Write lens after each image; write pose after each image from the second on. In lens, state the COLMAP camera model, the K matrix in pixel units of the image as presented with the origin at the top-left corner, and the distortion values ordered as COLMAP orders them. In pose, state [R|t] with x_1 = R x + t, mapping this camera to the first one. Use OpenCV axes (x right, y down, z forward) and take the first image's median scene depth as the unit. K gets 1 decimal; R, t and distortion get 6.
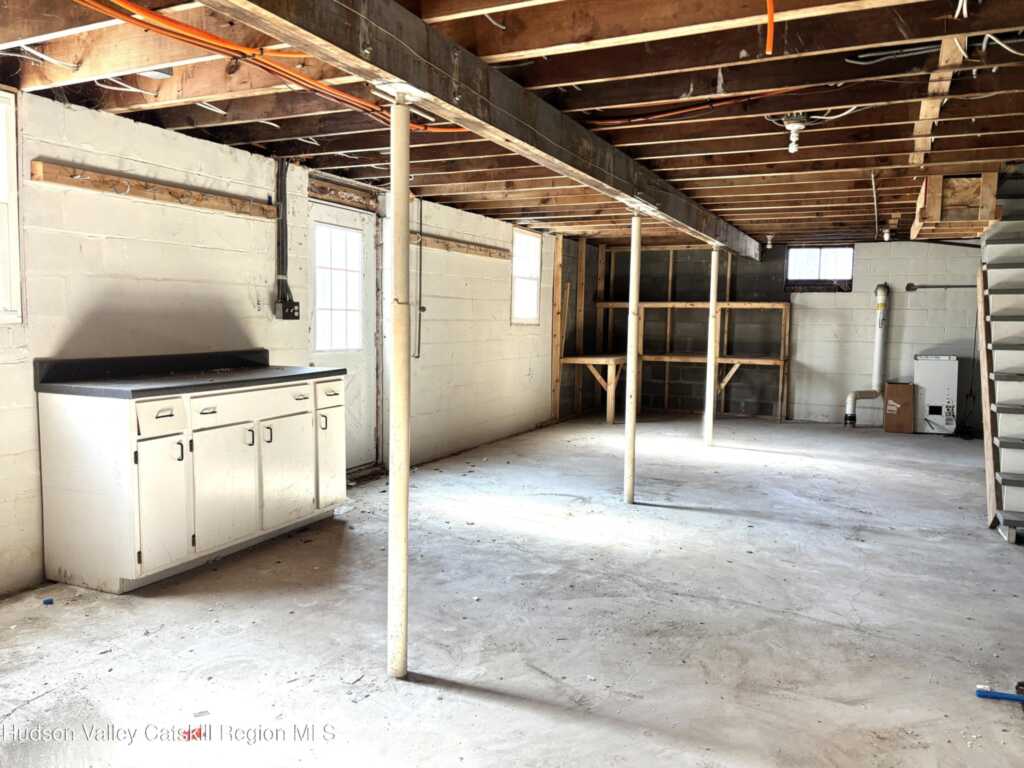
lens RADIAL K [[778.4, 0, 512.0], [0, 778.4, 384.0], [0, 0, 1]] dist [0.064194, -0.072698]
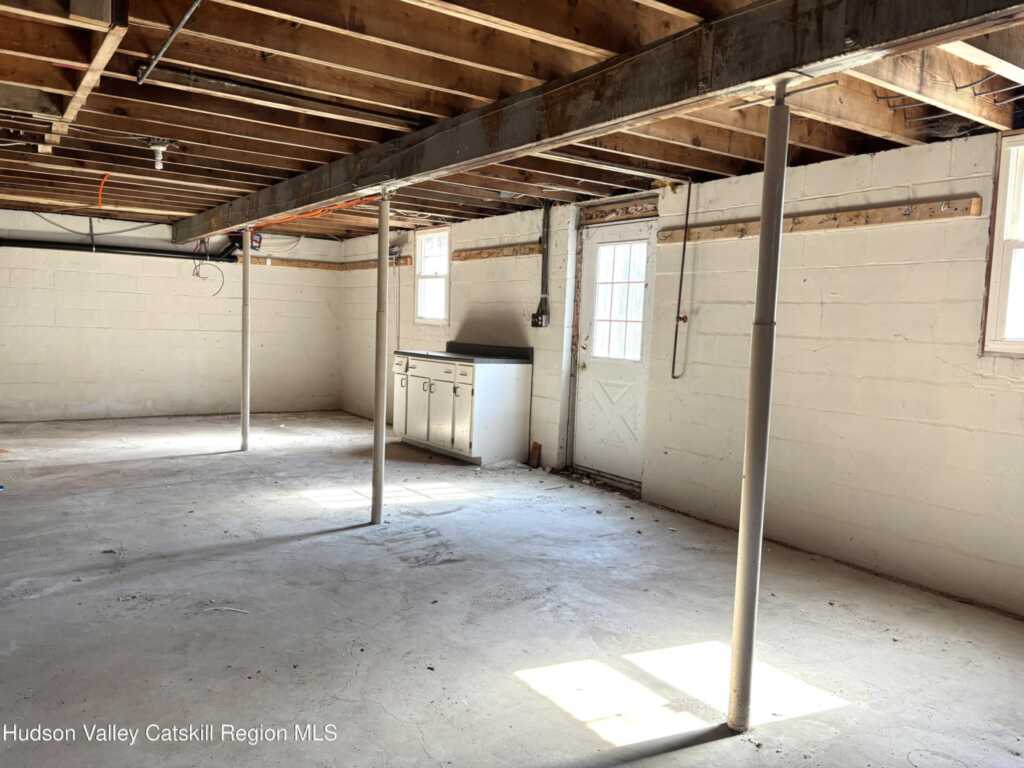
lens RADIAL K [[778.4, 0, 512.0], [0, 778.4, 384.0], [0, 0, 1]] dist [0.064194, -0.072698]
pose [[-0.516316, 0.034190, -0.855715, 0.911159], [-0.118552, 0.986729, 0.110956, -0.132939], [0.848153, 0.158735, -0.505411, 1.712819]]
